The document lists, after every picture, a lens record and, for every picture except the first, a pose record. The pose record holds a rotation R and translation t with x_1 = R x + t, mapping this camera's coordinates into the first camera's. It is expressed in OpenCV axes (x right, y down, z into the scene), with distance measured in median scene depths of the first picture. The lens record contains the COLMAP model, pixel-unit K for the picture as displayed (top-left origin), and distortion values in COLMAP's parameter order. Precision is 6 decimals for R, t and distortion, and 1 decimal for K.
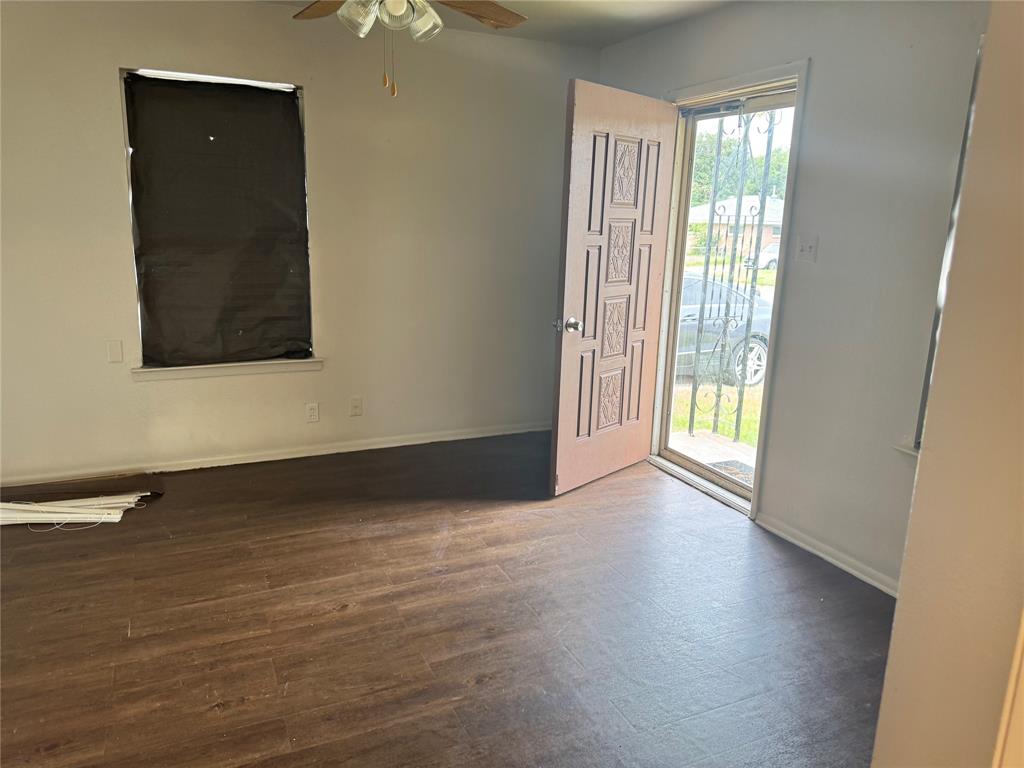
lens RADIAL K [[738.6, 0, 511.6], [0, 738.6, 384.8], [0, 0, 1]] dist [0.045470, -0.034787]
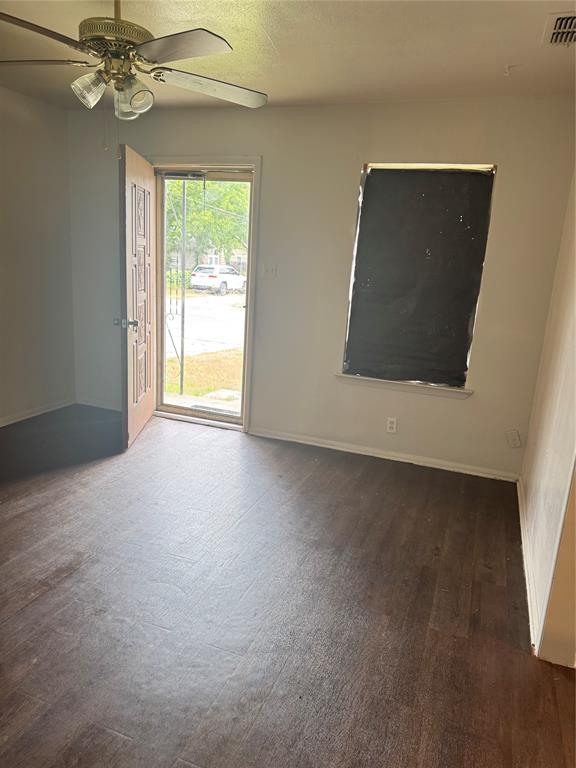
lens RADIAL K [[554.0, 0, 291.5], [0, 554.0, 384.5], [0, 0, 1]] dist [0.045470, -0.034787]
pose [[0.705291, -0.145541, 0.693818, -0.423015], [0.119698, 0.989096, 0.085803, -0.018867], [-0.698740, 0.022533, 0.715021, 0.046061]]
